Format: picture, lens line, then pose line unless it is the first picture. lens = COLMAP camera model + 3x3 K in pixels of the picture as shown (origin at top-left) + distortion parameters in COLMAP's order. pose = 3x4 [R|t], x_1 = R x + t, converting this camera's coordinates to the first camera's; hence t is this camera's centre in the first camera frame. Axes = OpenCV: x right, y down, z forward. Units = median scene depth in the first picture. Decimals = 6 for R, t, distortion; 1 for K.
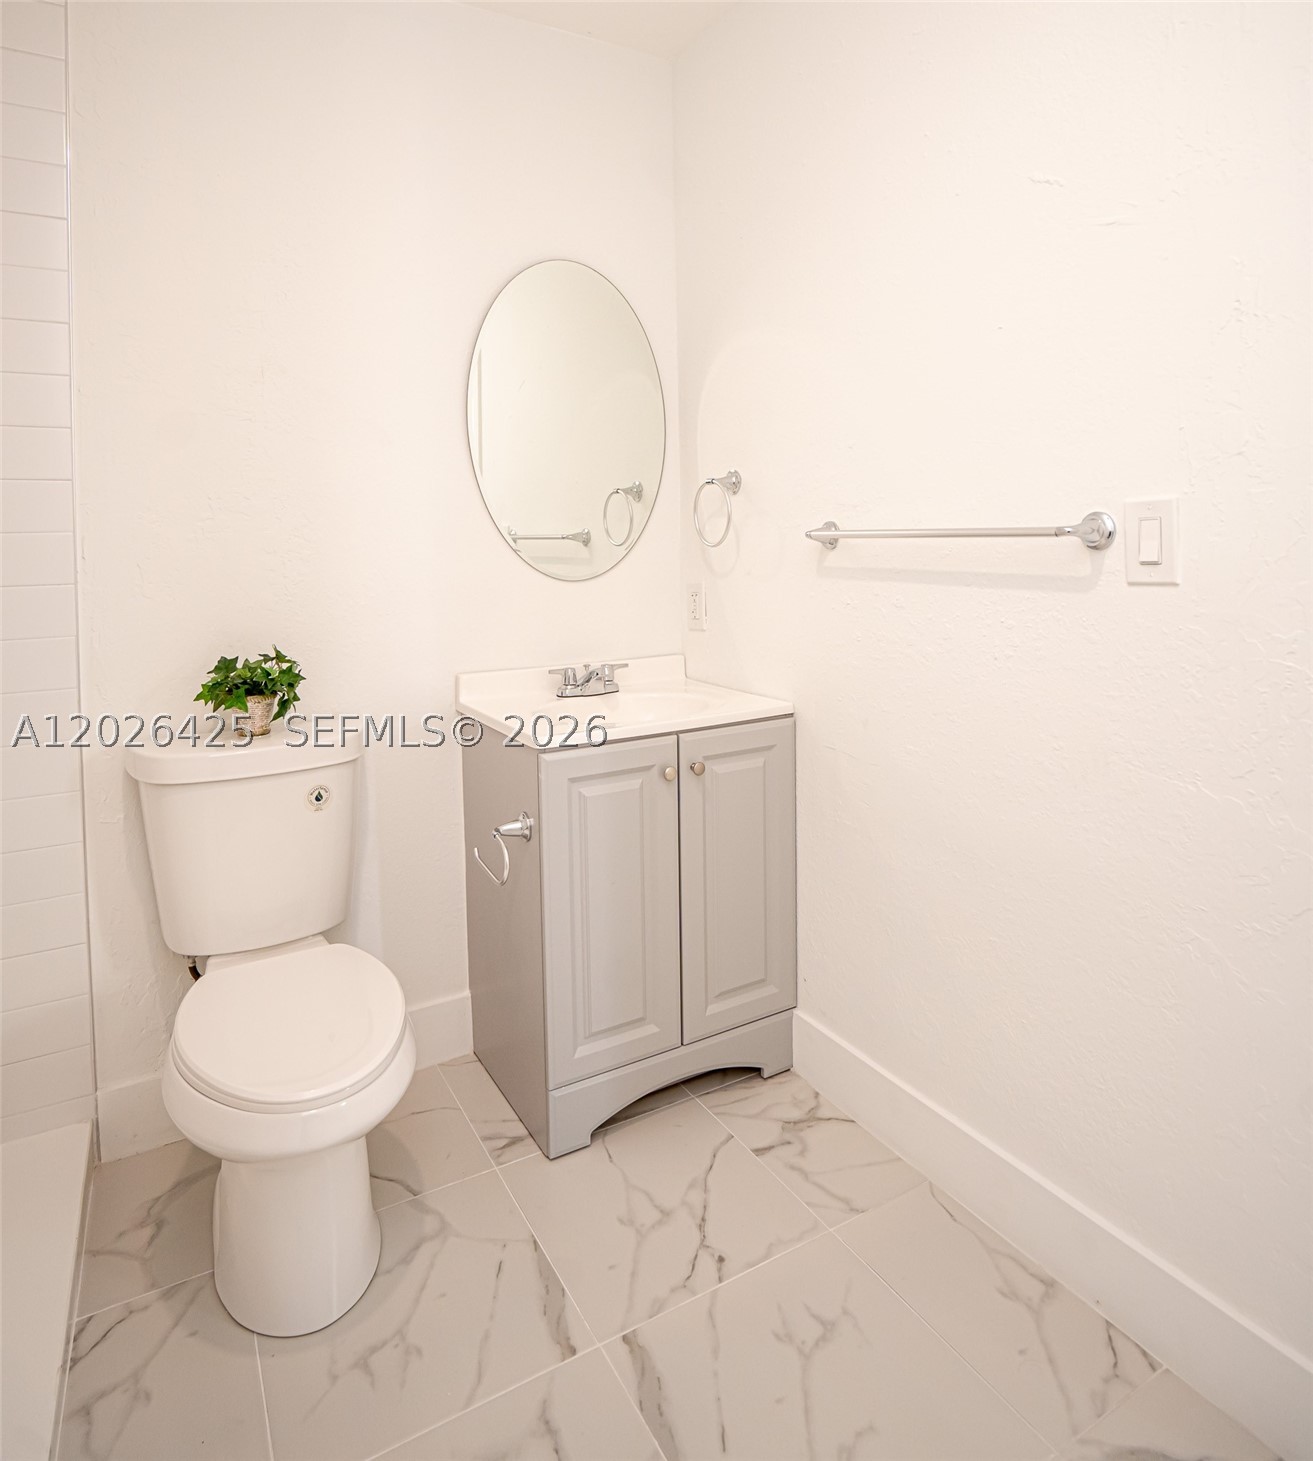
lens RADIAL K [[888.1, 0, 656.0], [0, 888.1, 577.6], [0, 0, 1]] dist [-0.053410, 0.017604]
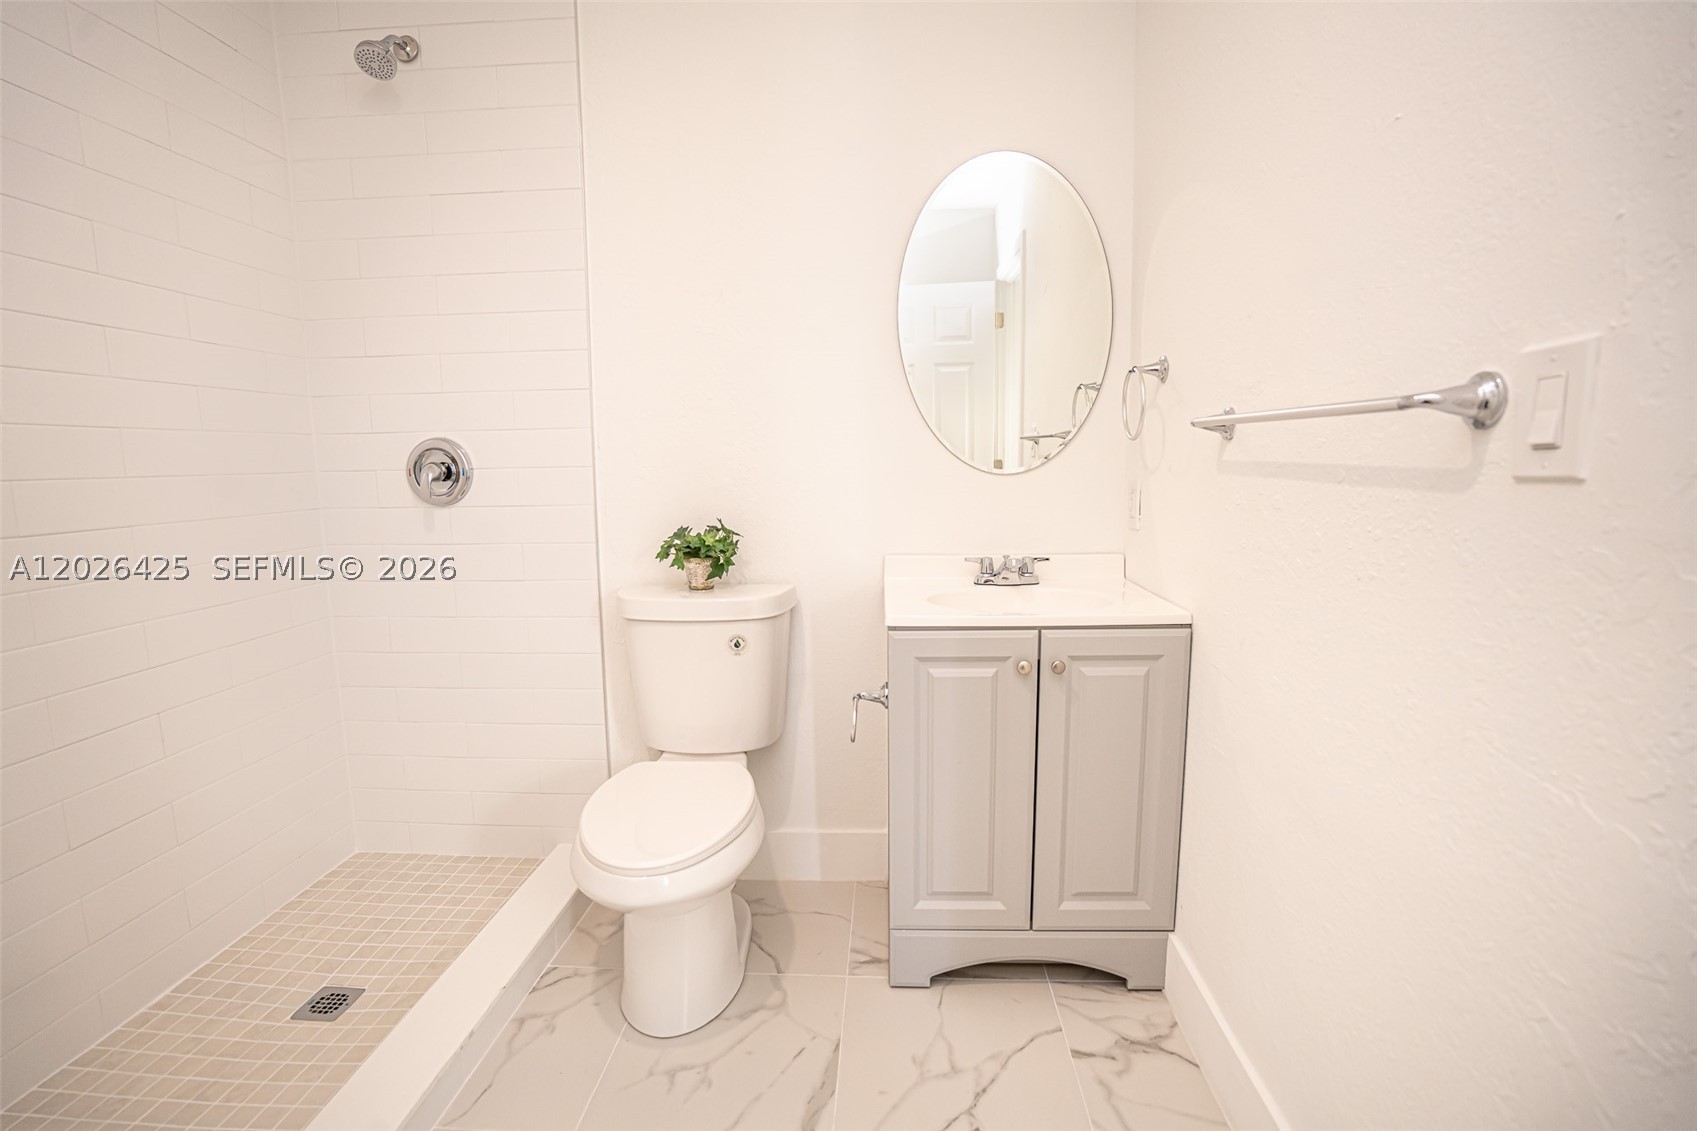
lens RADIAL K [[768.9, 0, 848.5], [0, 768.9, 565.5], [0, 0, 1]] dist [-0.060305, 0.021235]
pose [[0.841886, 0.079898, -0.533709, 0.321961], [-0.021445, 0.993151, 0.114850, 0.013720], [0.539230, -0.085245, 0.837833, 0.196791]]
